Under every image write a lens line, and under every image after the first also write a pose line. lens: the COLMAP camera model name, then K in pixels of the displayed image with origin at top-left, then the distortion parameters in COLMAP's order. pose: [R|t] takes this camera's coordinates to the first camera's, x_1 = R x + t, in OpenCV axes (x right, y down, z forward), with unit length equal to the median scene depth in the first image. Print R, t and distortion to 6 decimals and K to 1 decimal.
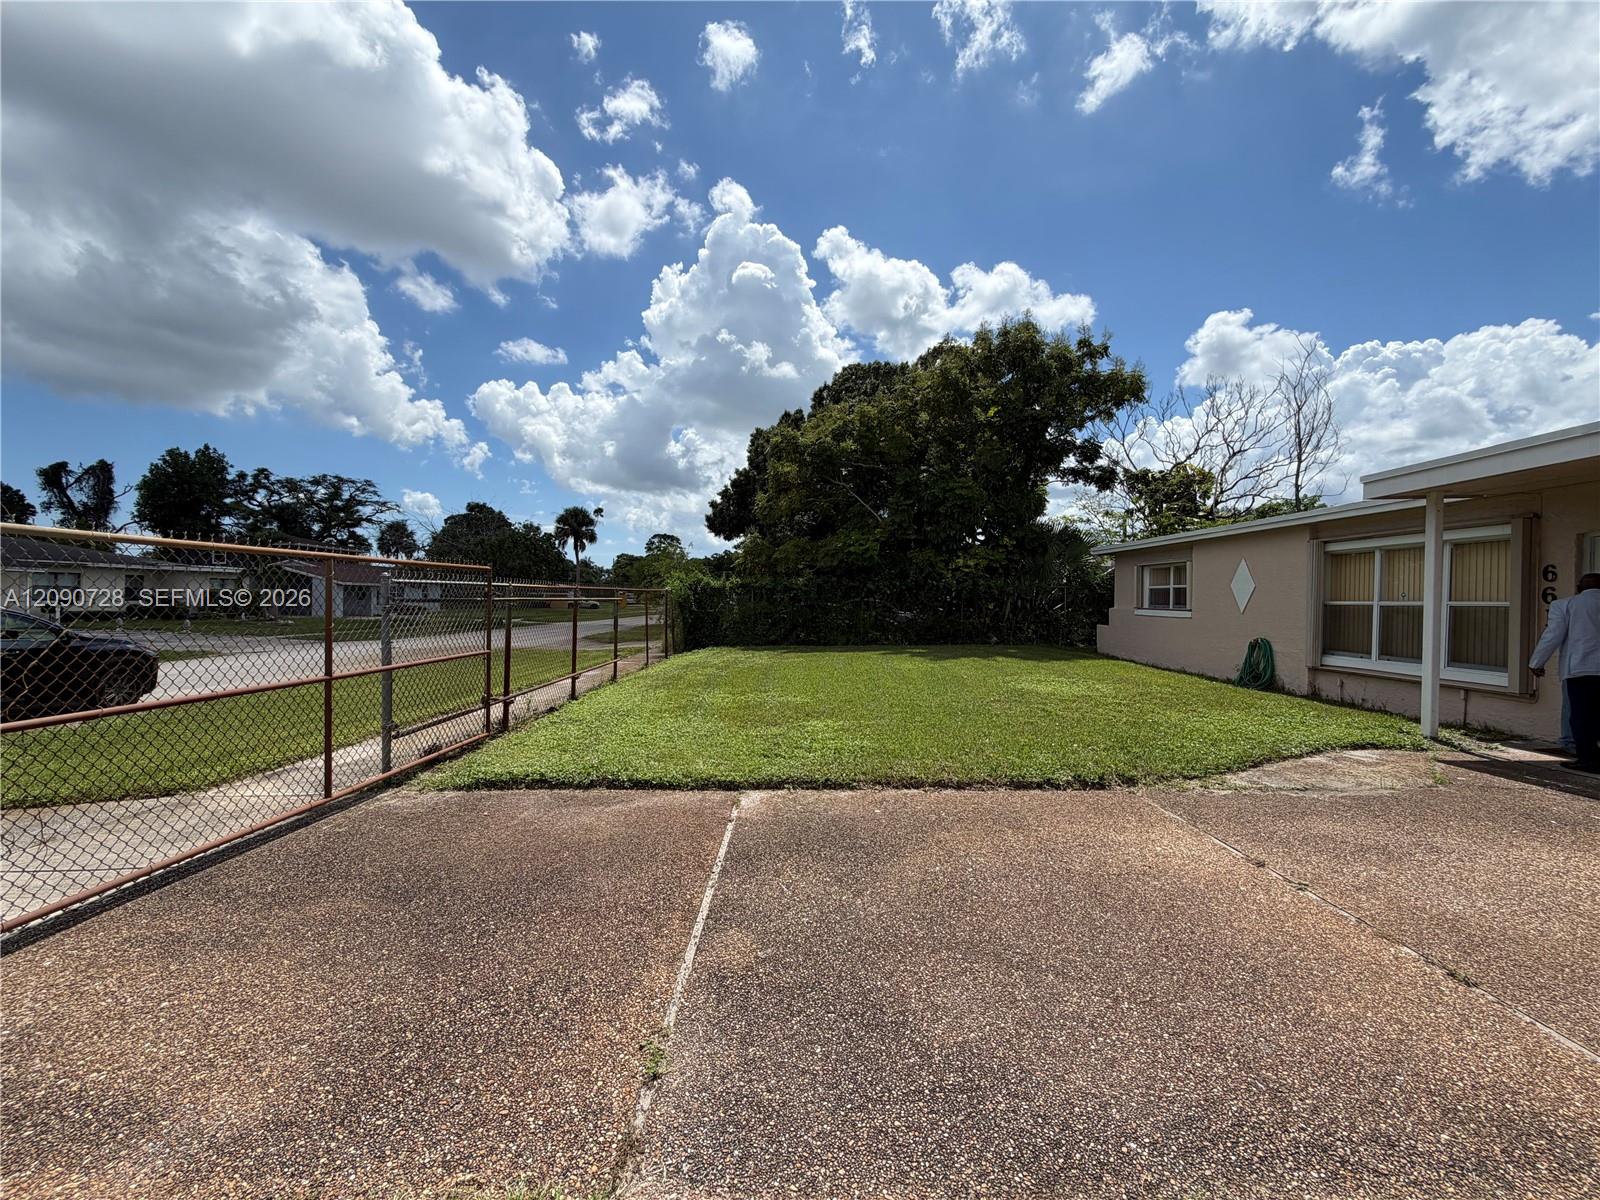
lens RADIAL K [[639.5, 0, 795.3], [0, 639.5, 599.4], [0, 0, 1]] dist [-0.000291, 0.000239]
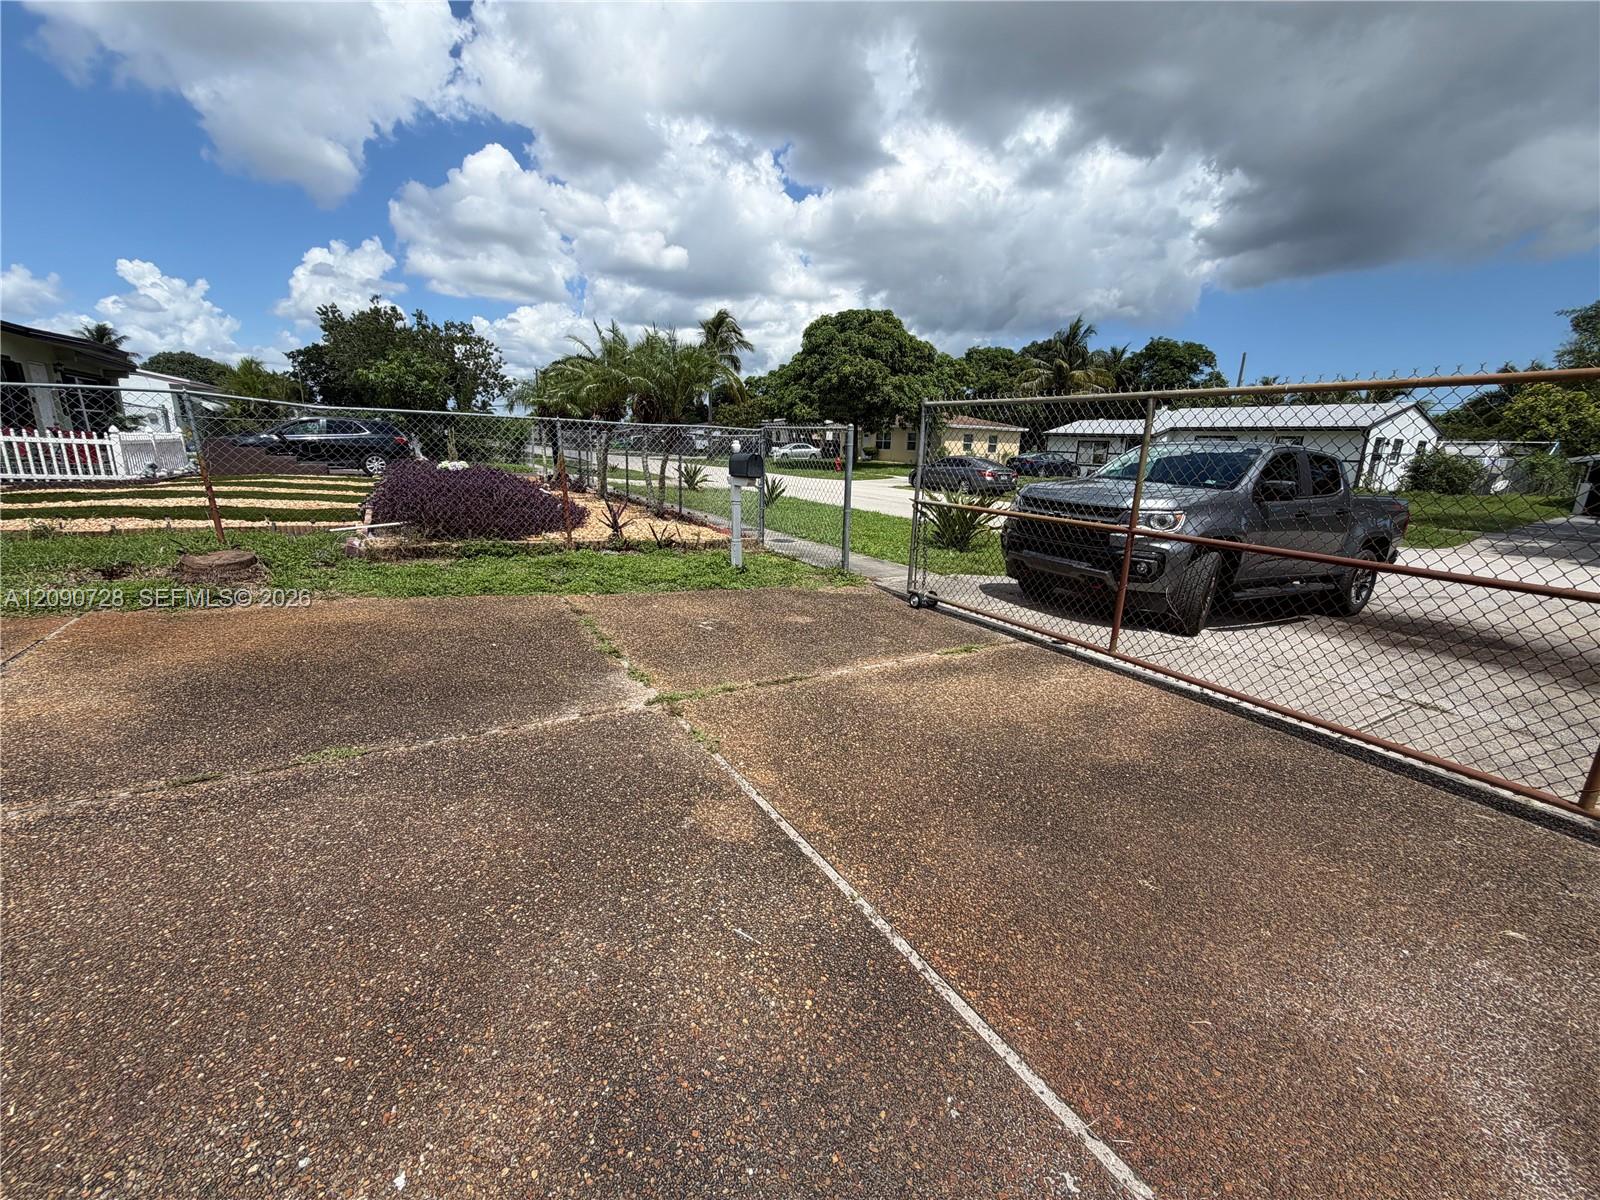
lens RADIAL K [[639.5, 0, 806.7], [0, 639.5, 596.9], [0, 0, 1]] dist [-0.000291, 0.000239]
pose [[-0.846043, 0.083255, -0.526573, 0.075882], [-0.045733, 0.972755, 0.227278, 0.011903], [0.531149, 0.216369, -0.819186, 0.522217]]
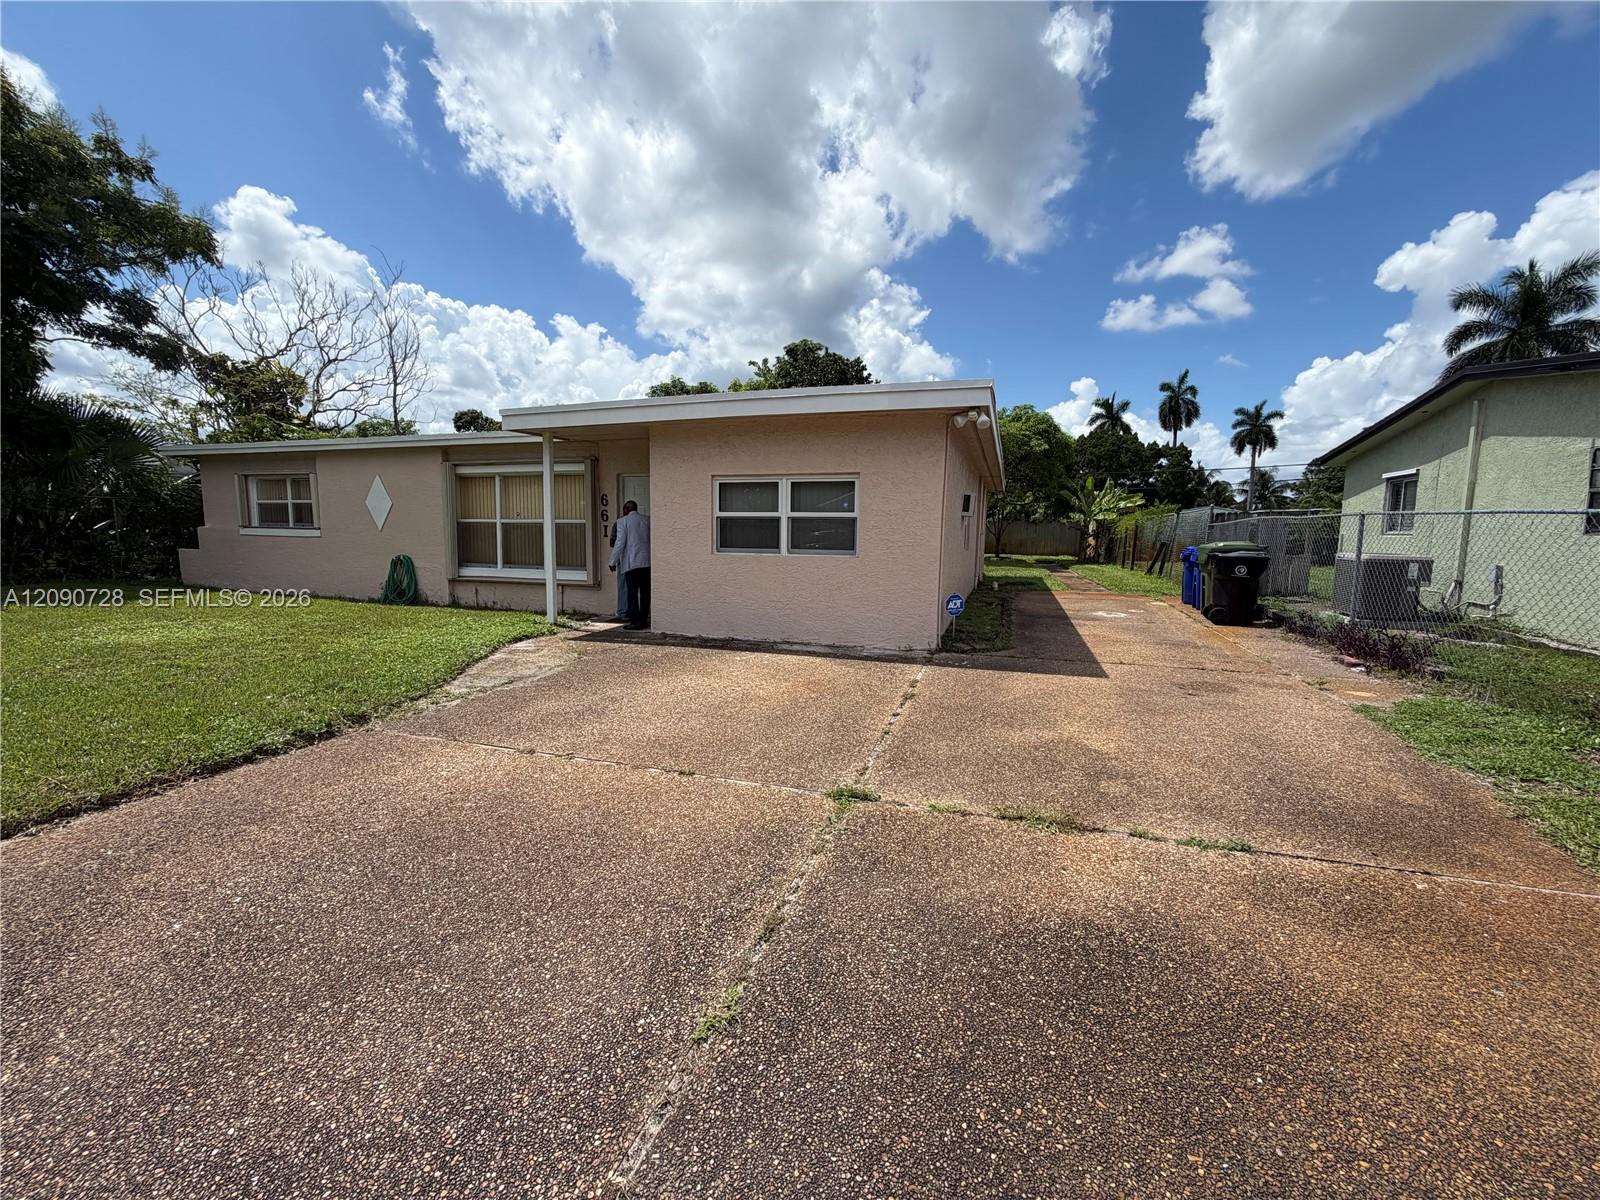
lens RADIAL K [[639.5, 0, 804.2], [0, 639.5, 601.8], [0, 0, 1]] dist [-0.000291, 0.000239]
pose [[0.305364, -0.113025, 0.945504, -0.060722], [-0.008496, 0.992568, 0.121394, 0.006077], [-0.952198, -0.045102, 0.302135, 0.087720]]
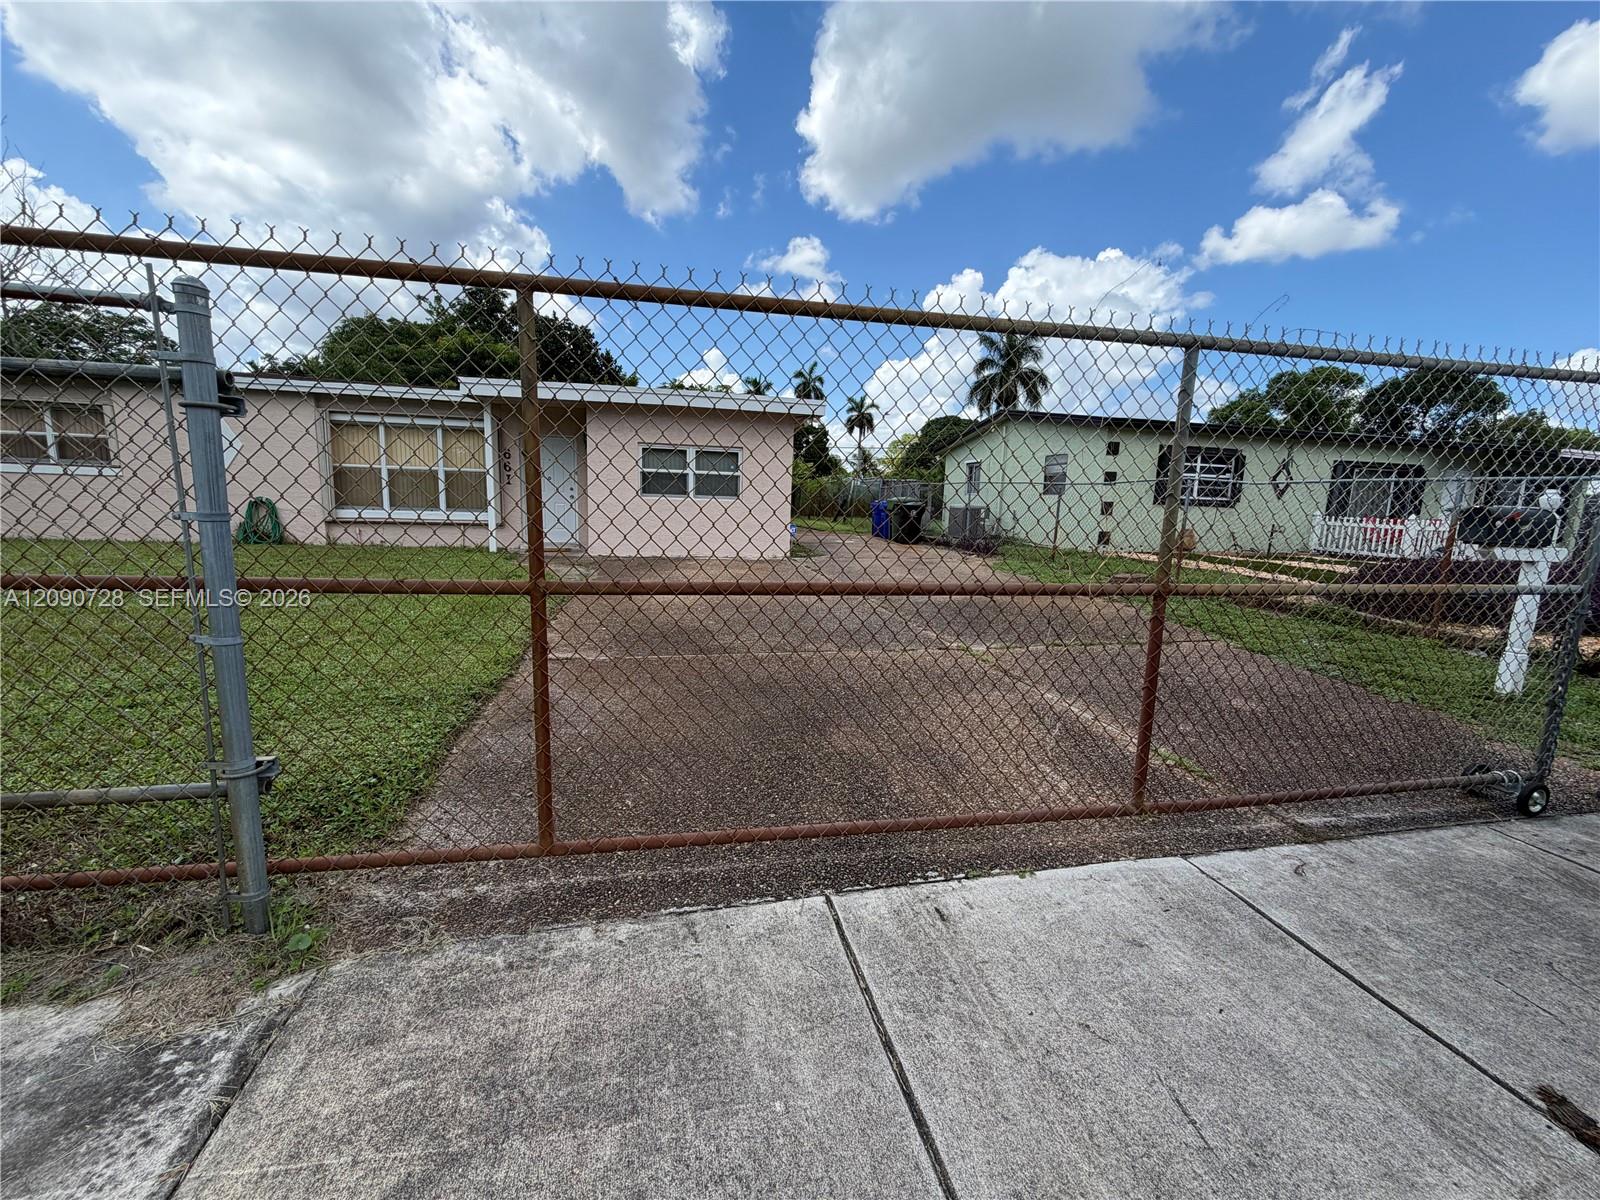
lens RADIAL K [[639.5, 0, 804.1], [0, 639.5, 591.3], [0, 0, 1]] dist [-0.000291, 0.000239]
pose [[-0.229926, -0.157346, 0.960404, -0.581482], [-0.034357, 0.987541, 0.153567, 0.026546], [-0.972602, 0.002313, -0.232467, 0.454115]]
